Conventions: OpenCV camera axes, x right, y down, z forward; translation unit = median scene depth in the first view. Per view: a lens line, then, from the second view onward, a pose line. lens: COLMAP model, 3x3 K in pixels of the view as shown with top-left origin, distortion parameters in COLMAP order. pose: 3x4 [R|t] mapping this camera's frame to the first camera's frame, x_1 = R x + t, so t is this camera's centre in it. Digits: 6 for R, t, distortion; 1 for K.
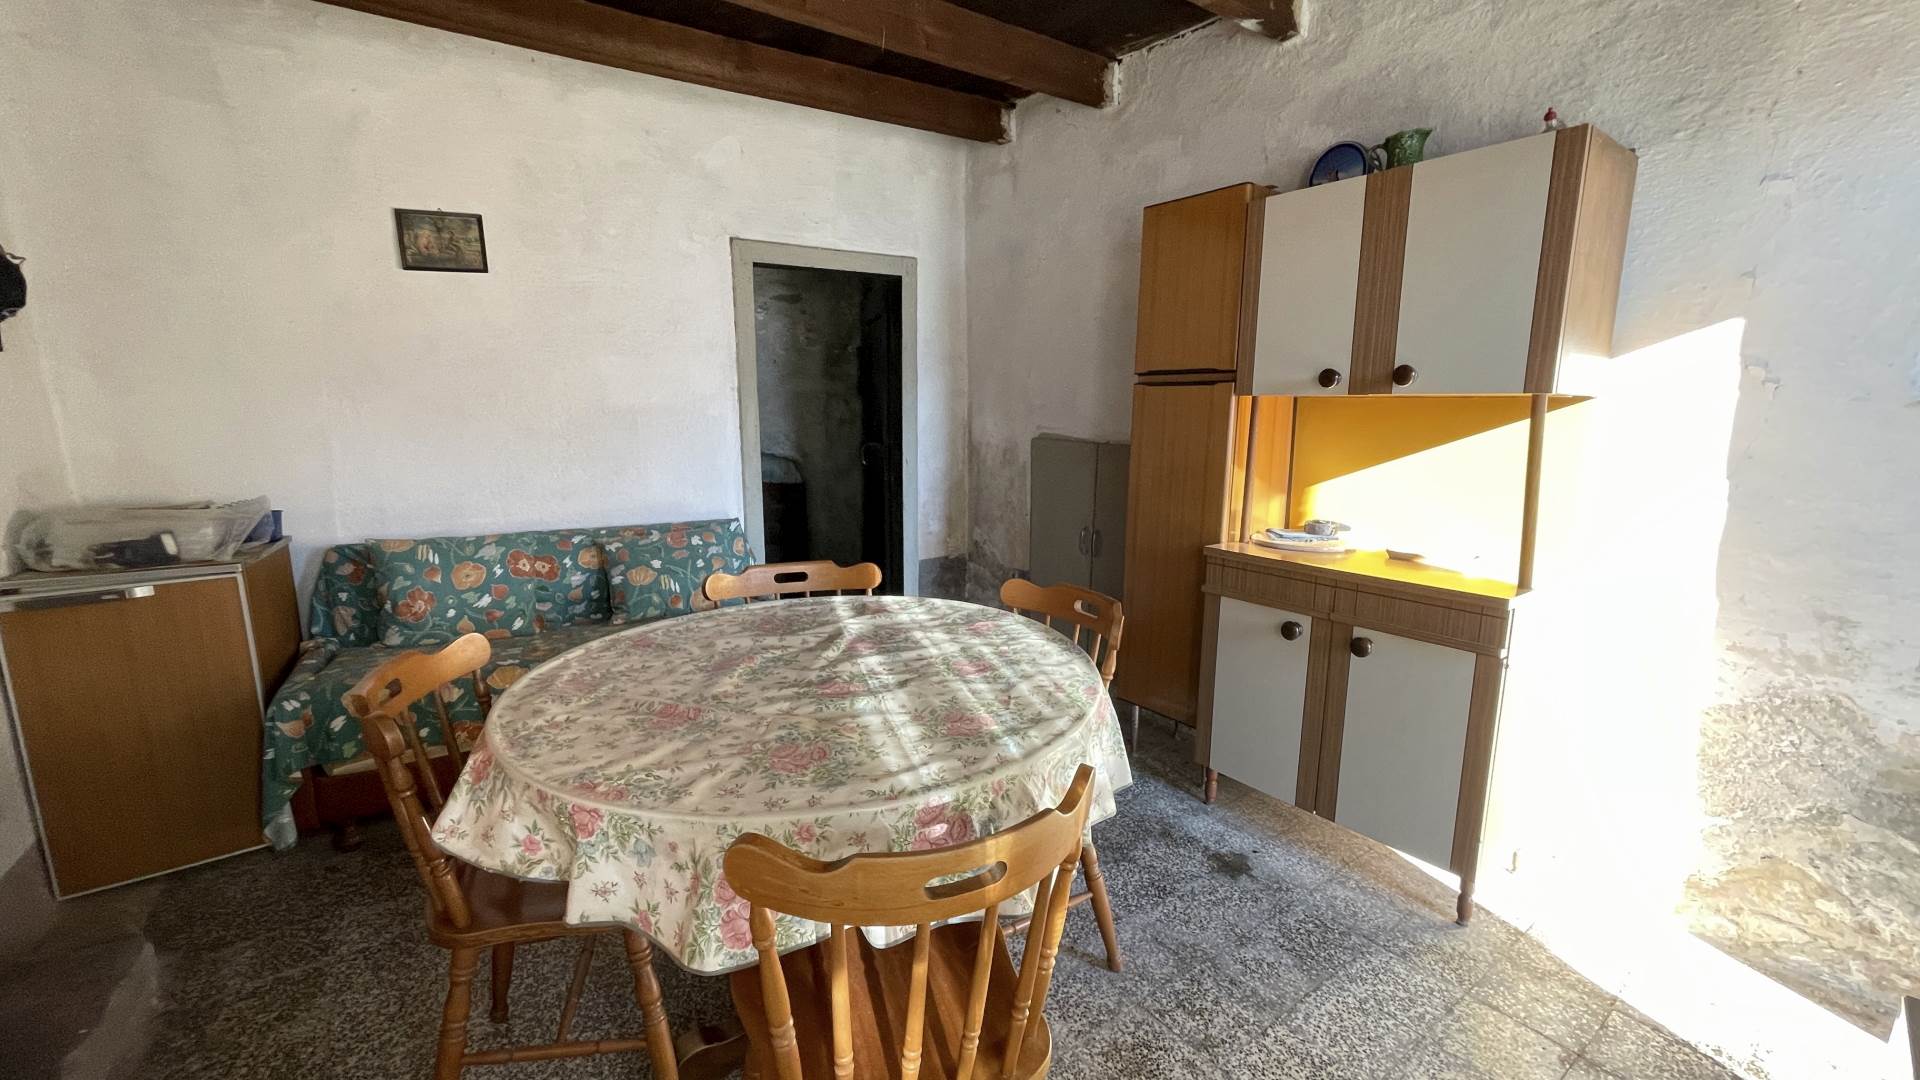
lens RADIAL K [[782.4, 0, 954.3], [0, 782.4, 544.5], [0, 0, 1]] dist [-0.002260, 0.000706]
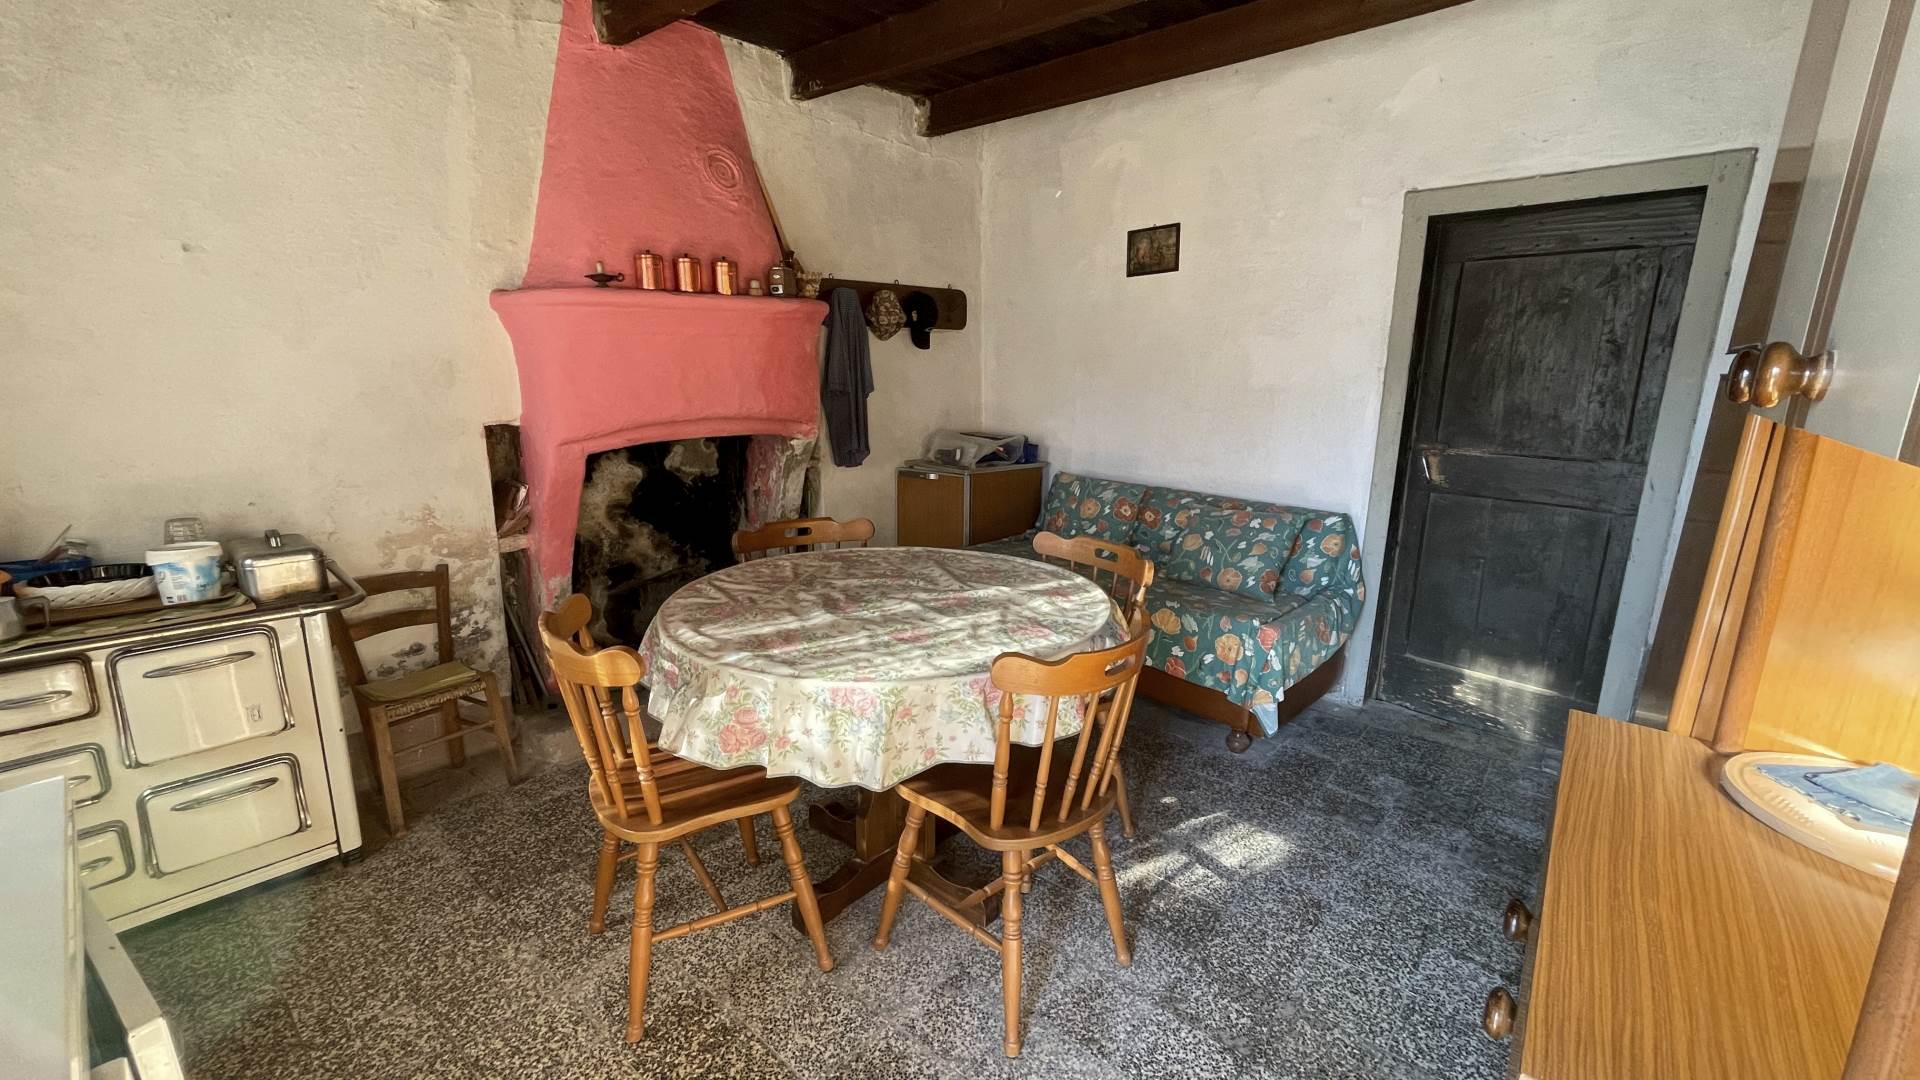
lens RADIAL K [[782.4, 0, 954.3], [0, 782.4, 544.5], [0, 0, 1]] dist [-0.002260, 0.000706]
pose [[0.237106, 0.226880, -0.944620, 0.987558], [-0.186765, 0.964855, 0.184861, -0.172094], [0.953362, 0.132590, 0.271146, 0.700130]]
